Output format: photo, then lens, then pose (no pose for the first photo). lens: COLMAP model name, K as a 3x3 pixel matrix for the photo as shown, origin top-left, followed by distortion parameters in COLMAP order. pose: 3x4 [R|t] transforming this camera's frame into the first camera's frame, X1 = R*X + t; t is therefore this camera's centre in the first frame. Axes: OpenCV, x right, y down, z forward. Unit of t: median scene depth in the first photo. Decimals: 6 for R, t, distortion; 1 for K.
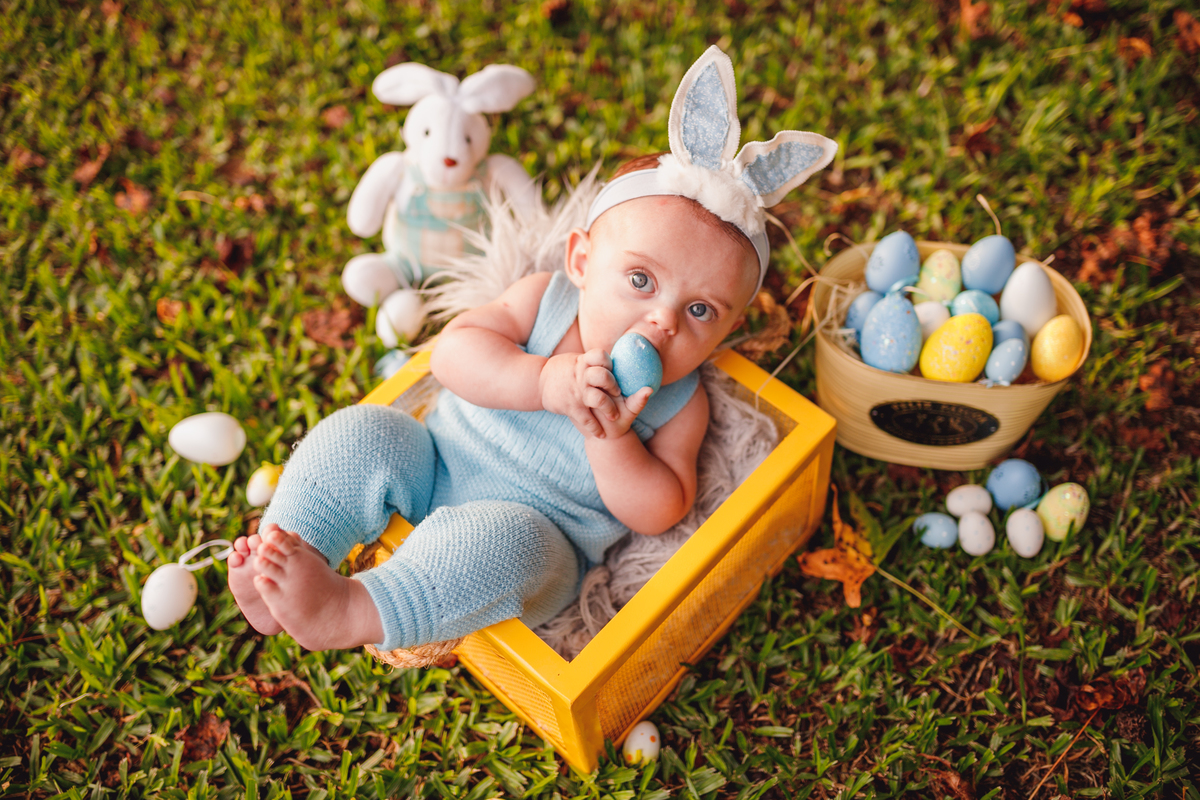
lens RADIAL K [[1141.5, 0, 546.4], [0, 1141.5, 402.1], [0, 0, 1]] dist [-0.086223, 0.200353]
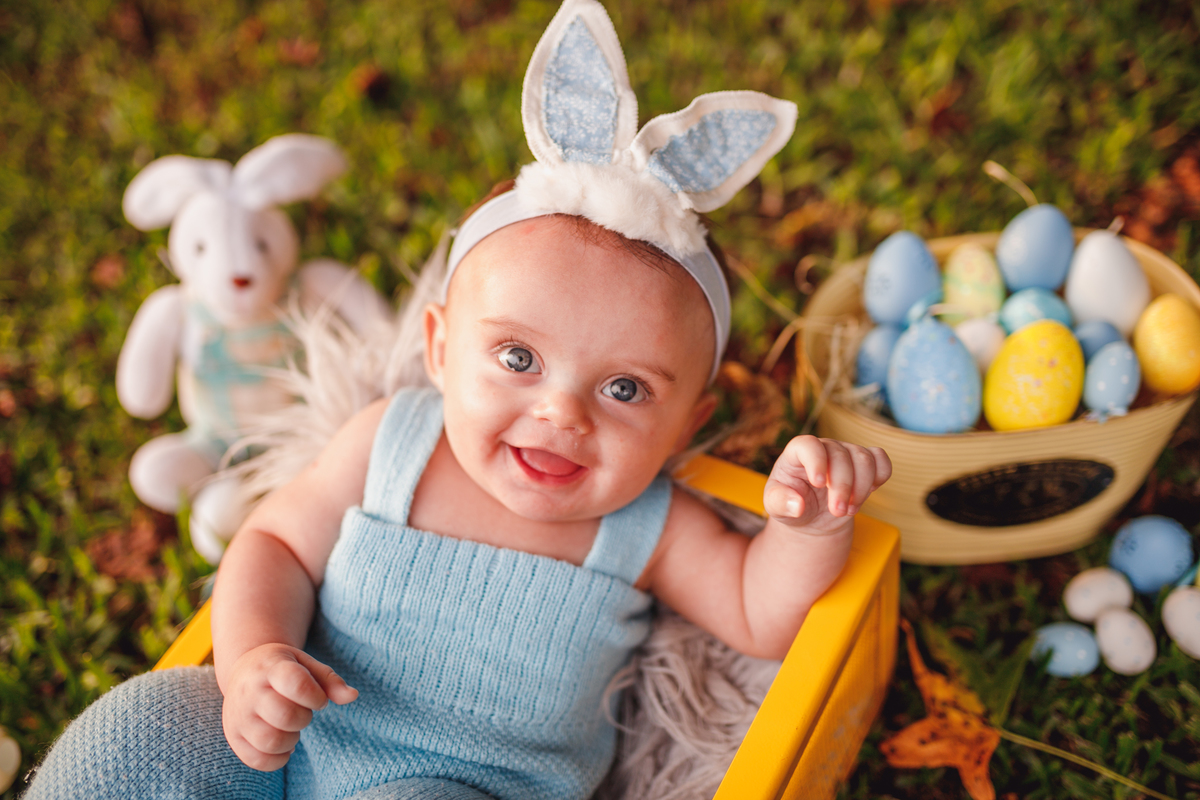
lens RADIAL K [[1141.5, 0, 546.4], [0, 1141.5, 402.1], [0, 0, 1]] dist [-0.086223, 0.200353]
pose [[0.973466, -0.219726, 0.063911, 0.037053], [0.226003, 0.966951, -0.118016, -0.017847], [-0.035868, 0.129329, 0.990953, 0.329656]]
